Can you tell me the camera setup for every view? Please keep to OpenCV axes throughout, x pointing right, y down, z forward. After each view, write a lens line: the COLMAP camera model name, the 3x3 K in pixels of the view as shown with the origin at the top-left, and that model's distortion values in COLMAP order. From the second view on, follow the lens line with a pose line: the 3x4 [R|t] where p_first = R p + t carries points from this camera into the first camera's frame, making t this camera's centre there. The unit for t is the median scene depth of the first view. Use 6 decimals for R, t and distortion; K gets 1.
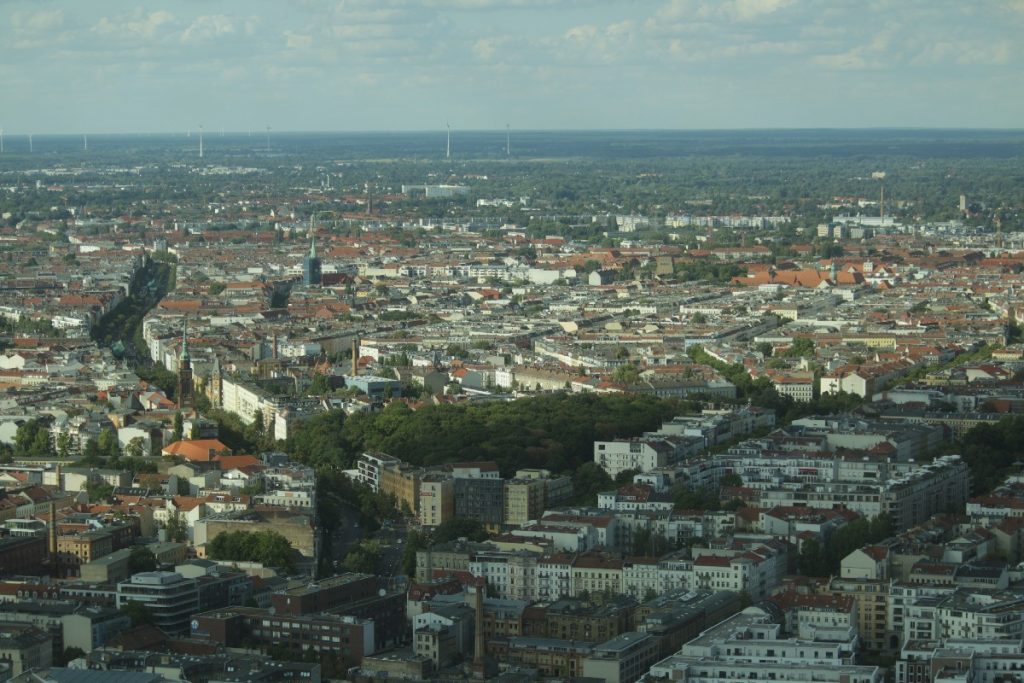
lens RADIAL K [[3849.1, 0, 511.6], [0, 3849.1, 342.0], [0, 0, 1]] dist [-0.180293, 0.000000]
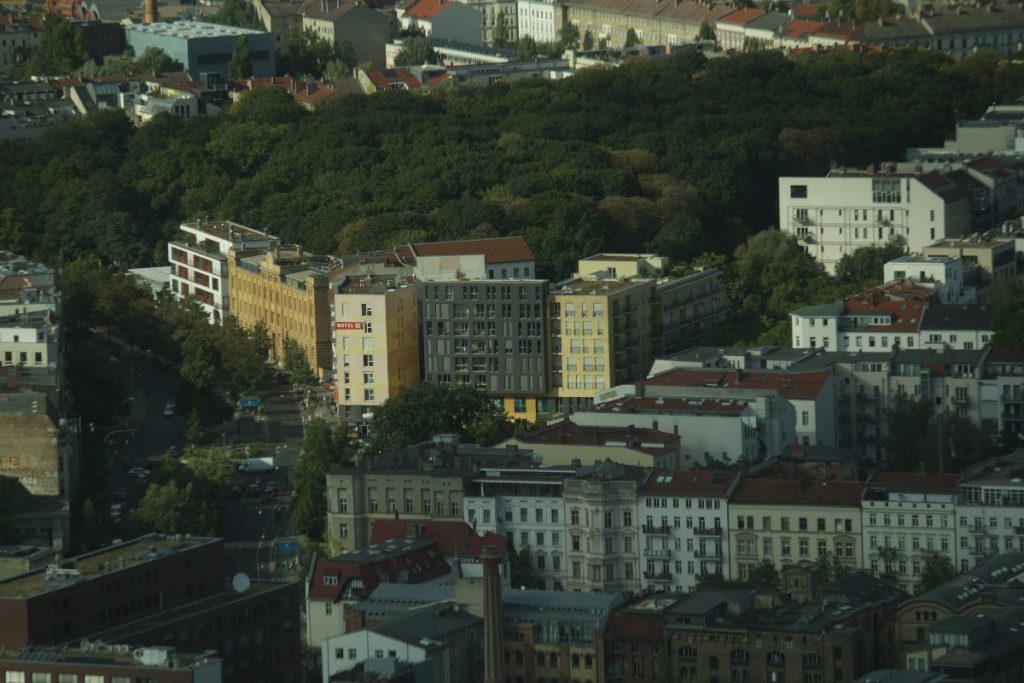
lens RADIAL K [[3849.1, 0, 512.2], [0, 3849.1, 340.7], [0, 0, 1]] dist [-0.180293, 0.000000]
pose [[0.999636, -0.026982, -0.000878, -0.005349], [0.026994, 0.998715, 0.042897, 0.024988], [-0.000281, -0.042905, 0.999079, 0.614629]]
